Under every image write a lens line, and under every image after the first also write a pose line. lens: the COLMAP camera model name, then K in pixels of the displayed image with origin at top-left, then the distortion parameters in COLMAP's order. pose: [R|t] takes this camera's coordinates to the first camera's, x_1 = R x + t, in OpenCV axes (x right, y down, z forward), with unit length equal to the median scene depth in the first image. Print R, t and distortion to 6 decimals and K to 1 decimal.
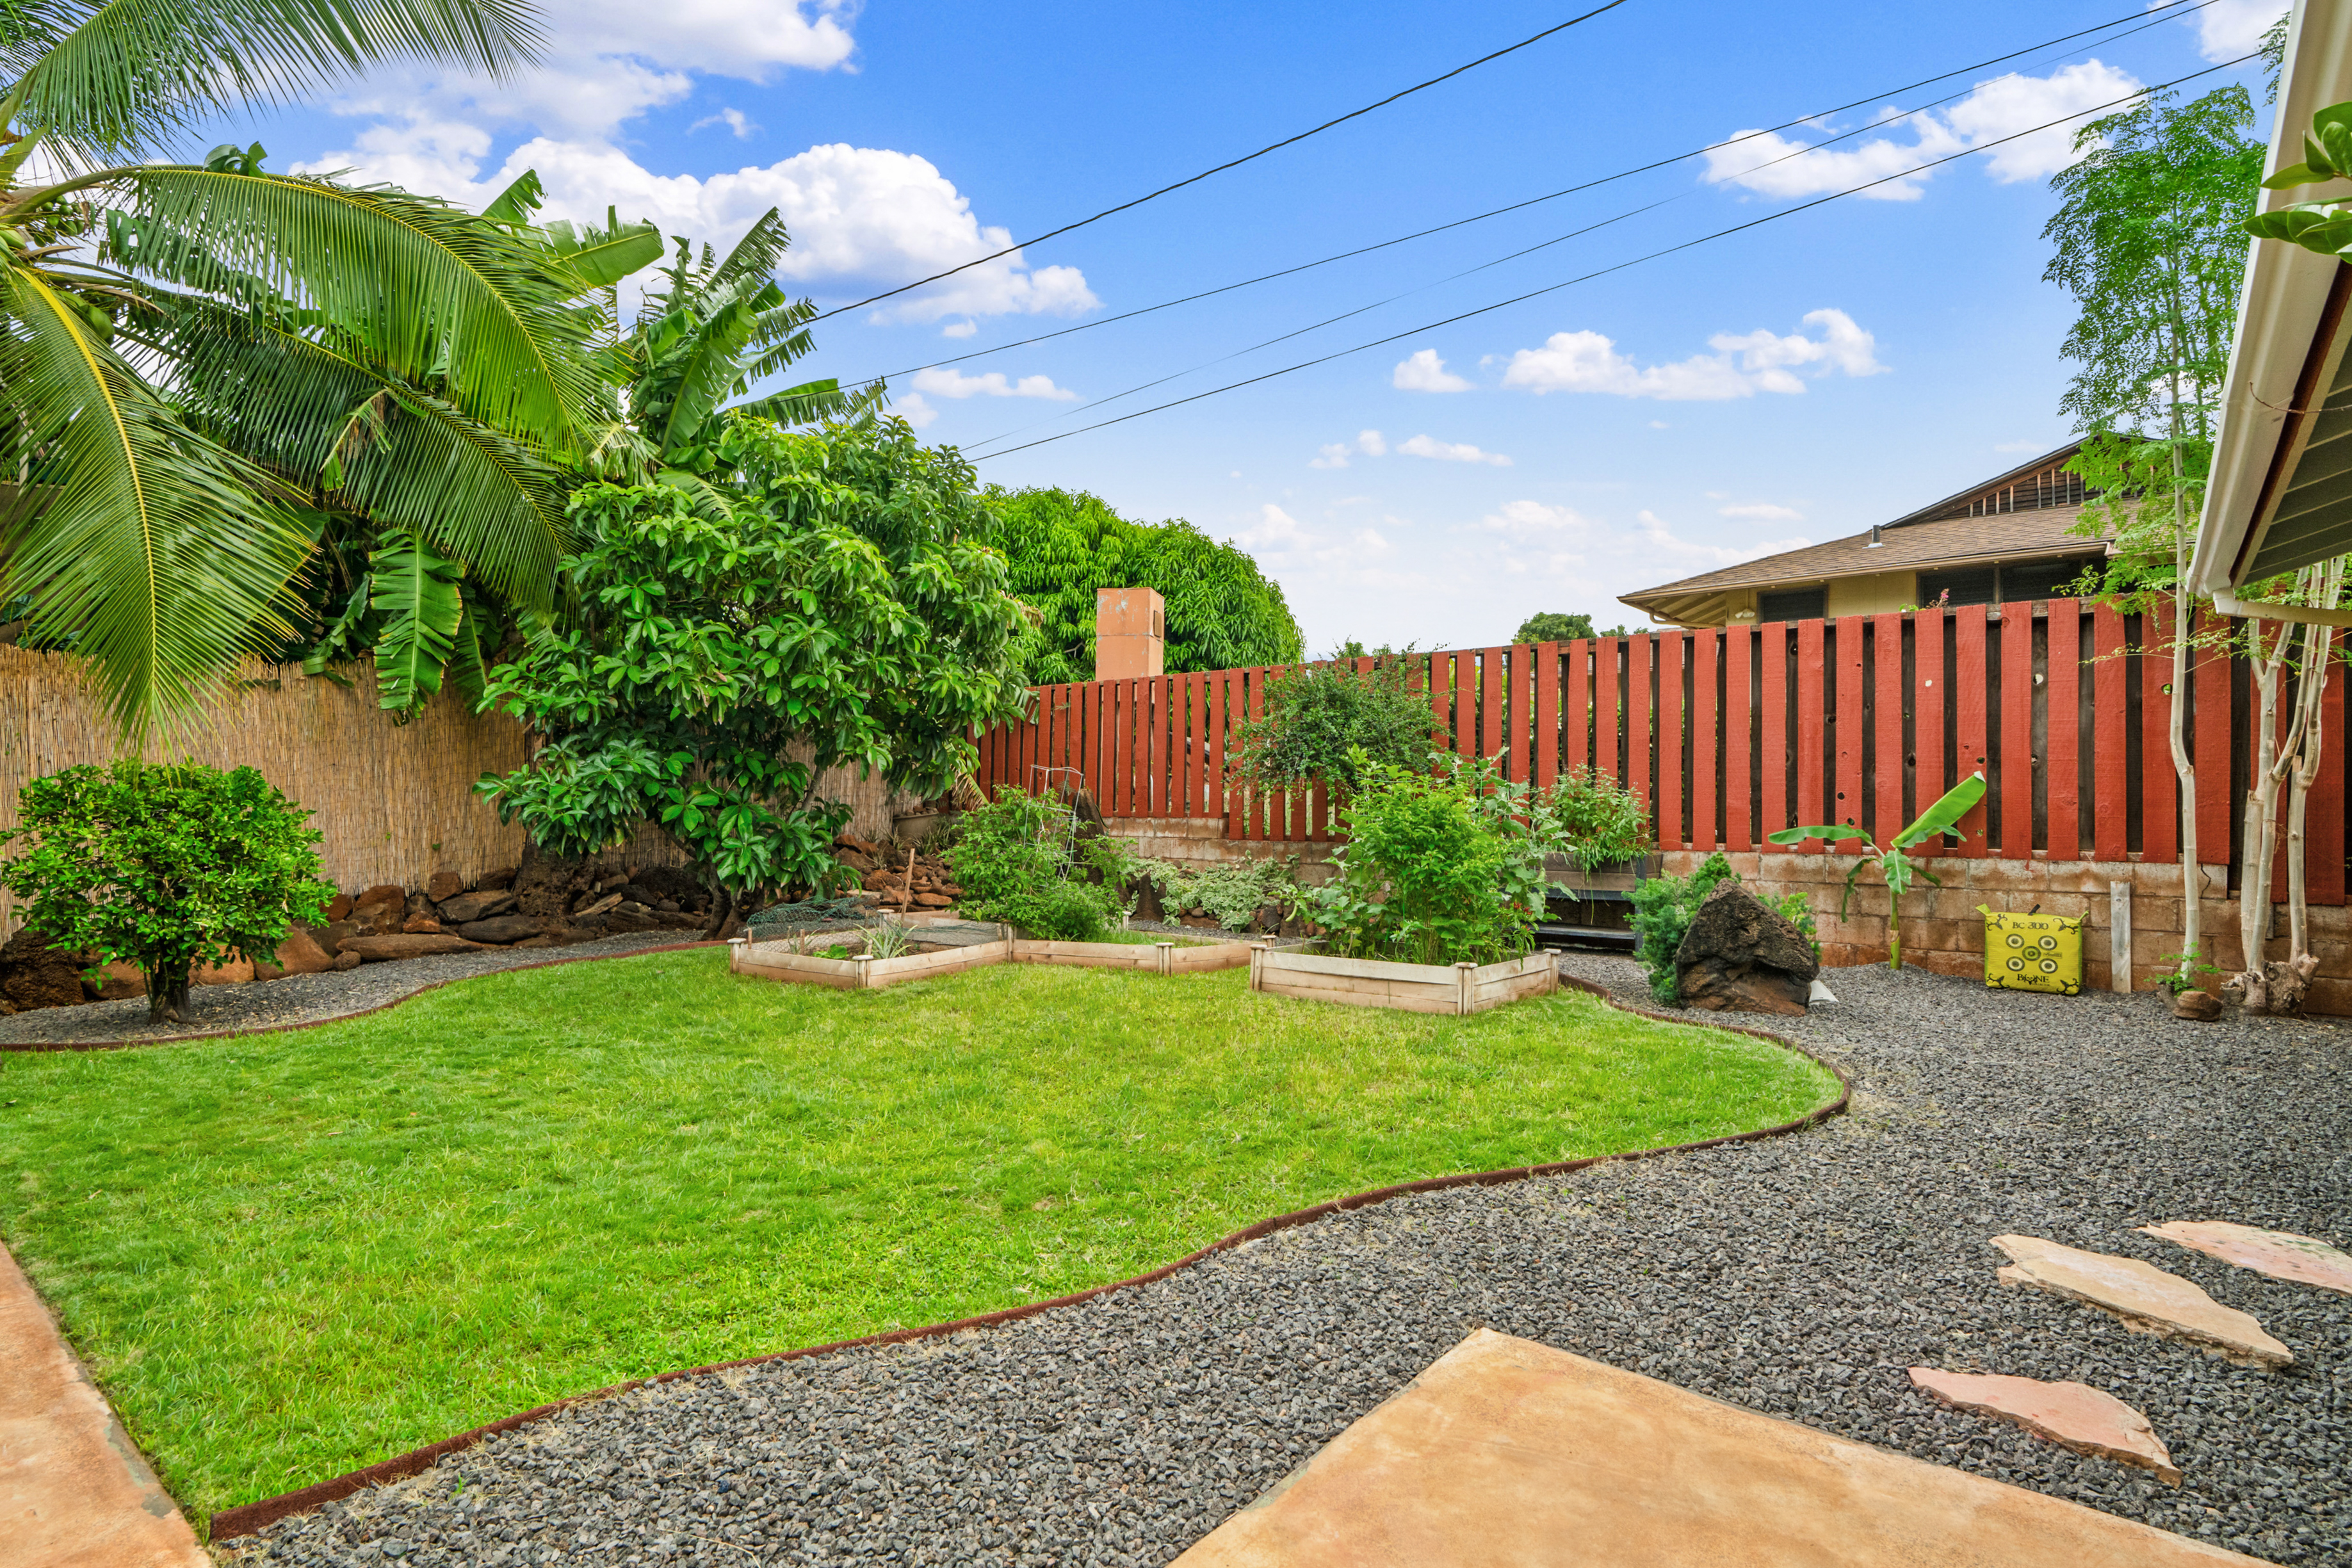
lens RADIAL K [[1203.2, 0, 1176.0], [0, 1203.2, 784.0], [0, 0, 1]] dist [0.001180, 0.000222]
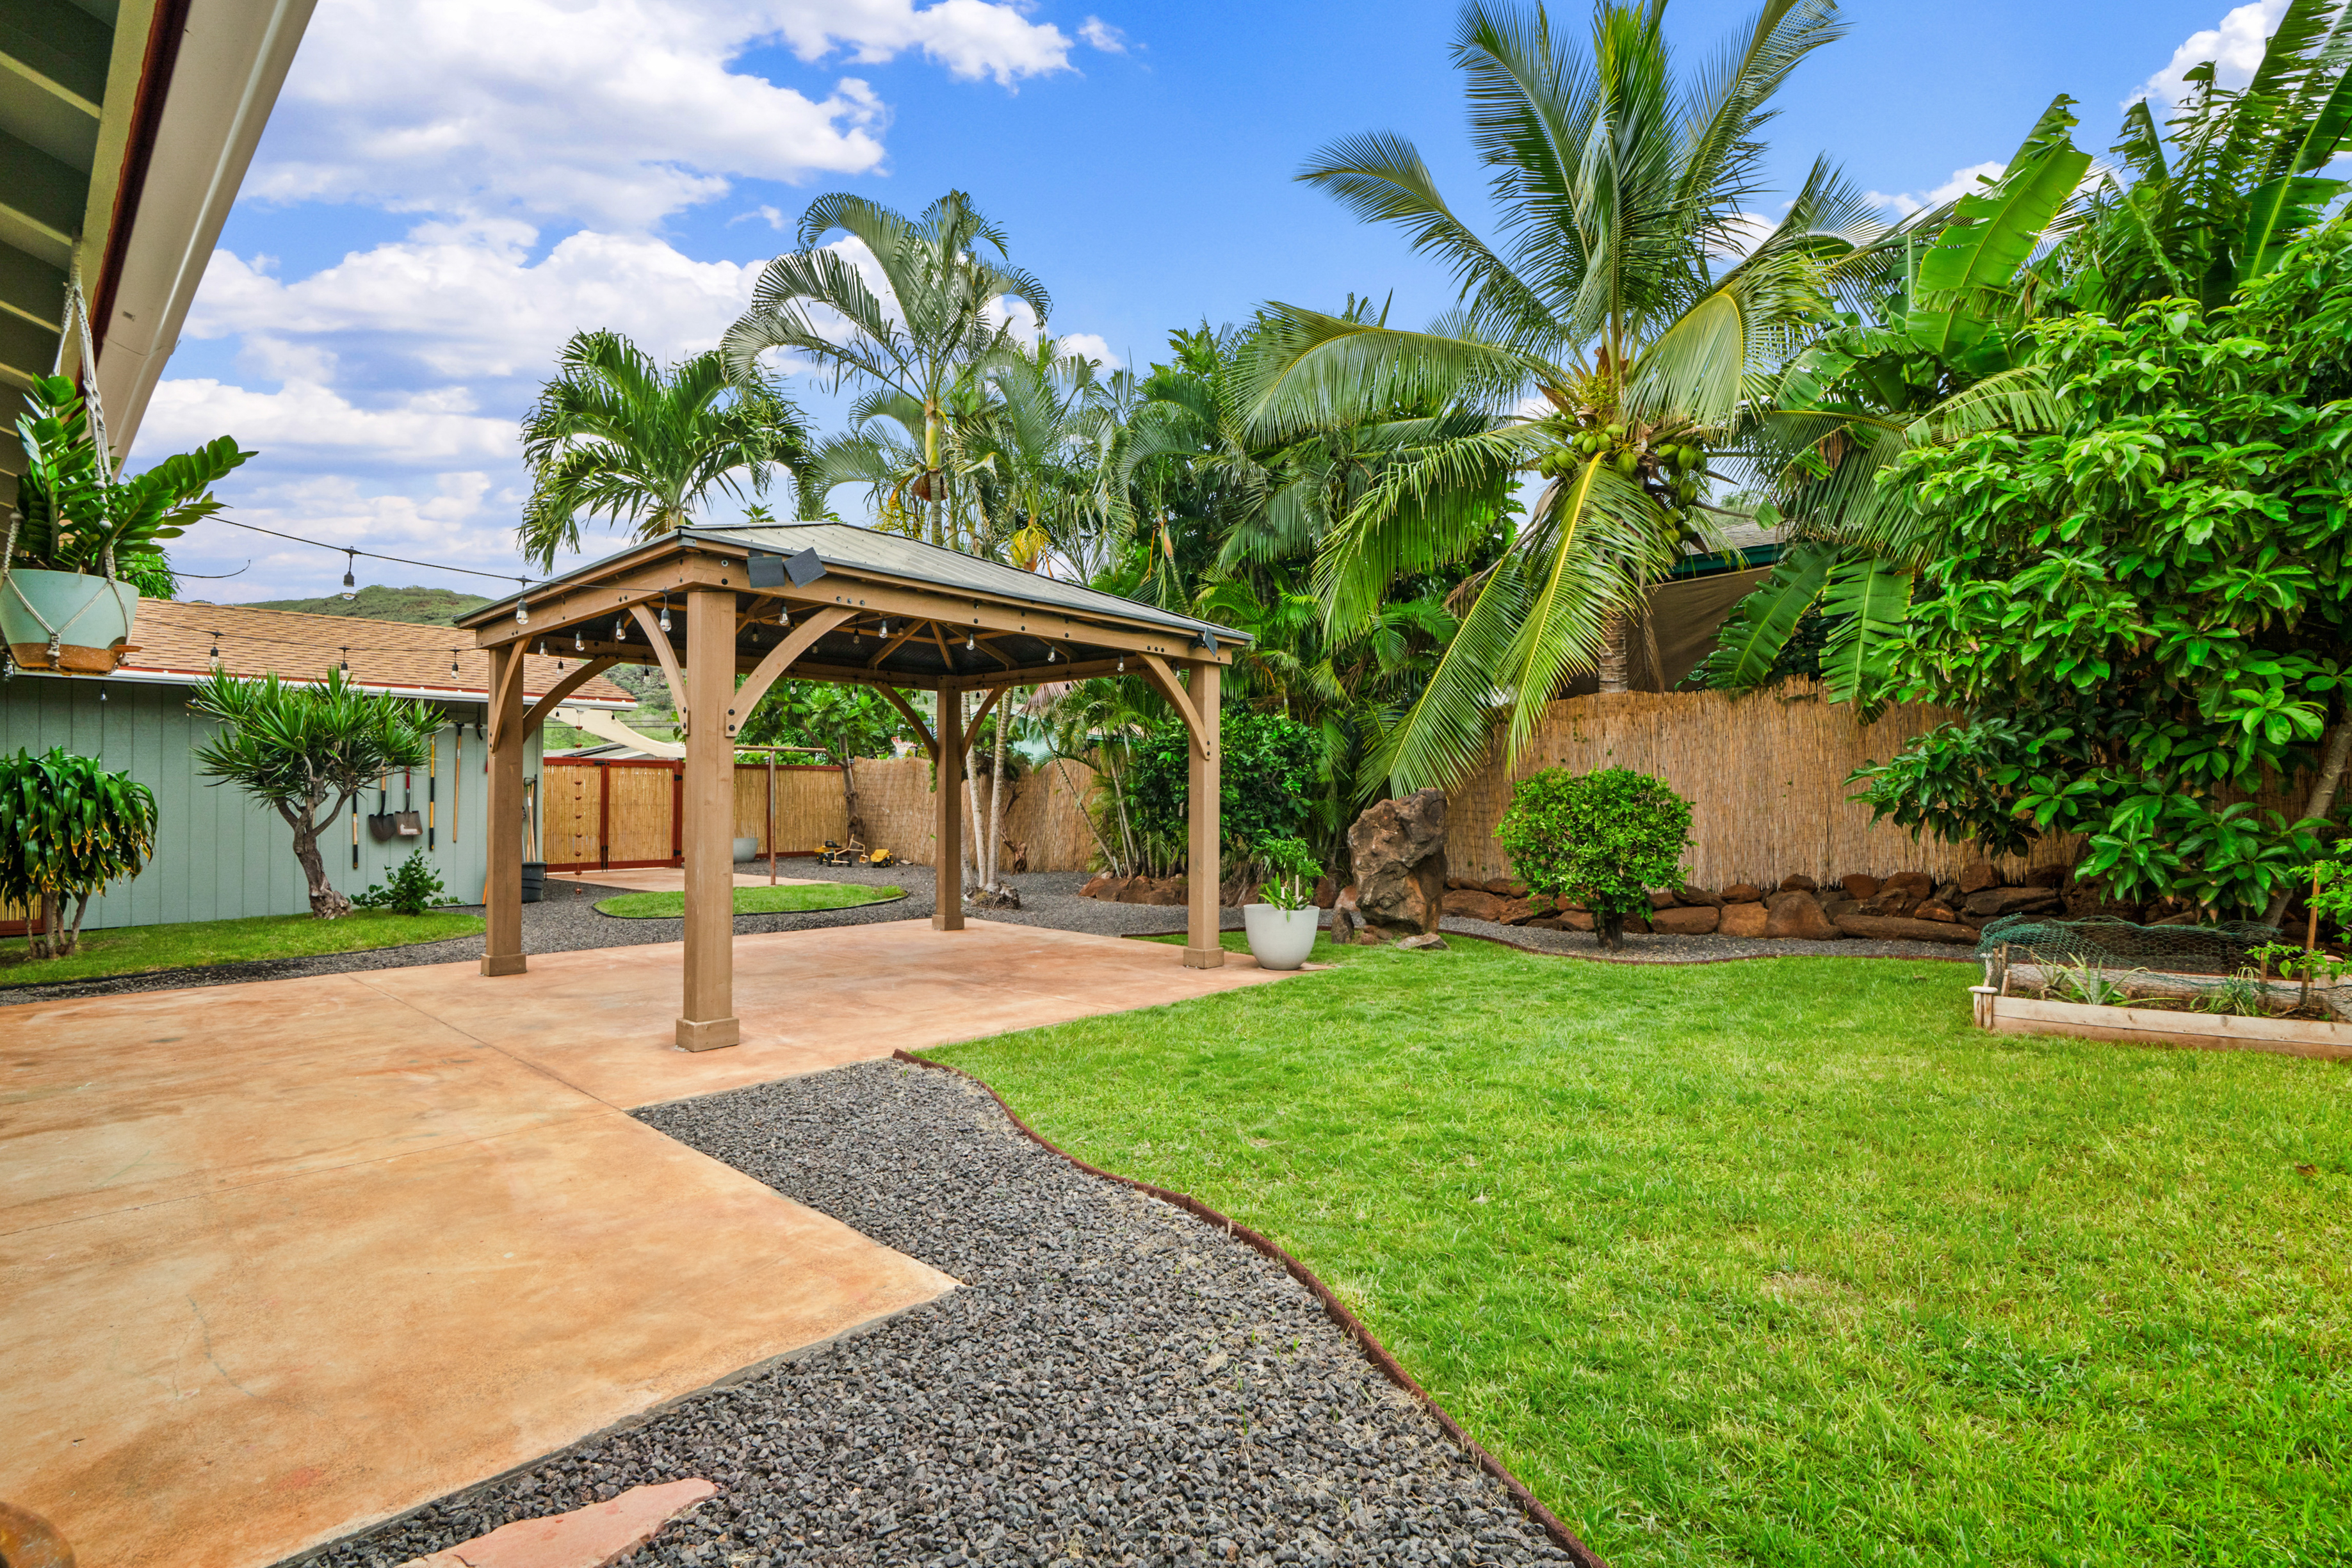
lens RADIAL K [[1108.2, 0, 1132.4], [0, 1108.2, 782.0], [0, 0, 1]] dist [-0.008259, 0.005010]
pose [[-0.079279, -0.017688, -0.996696, 0.551654], [0.018589, 0.999642, -0.019219, 0.013741], [0.996679, -0.020052, -0.078922, 0.556467]]
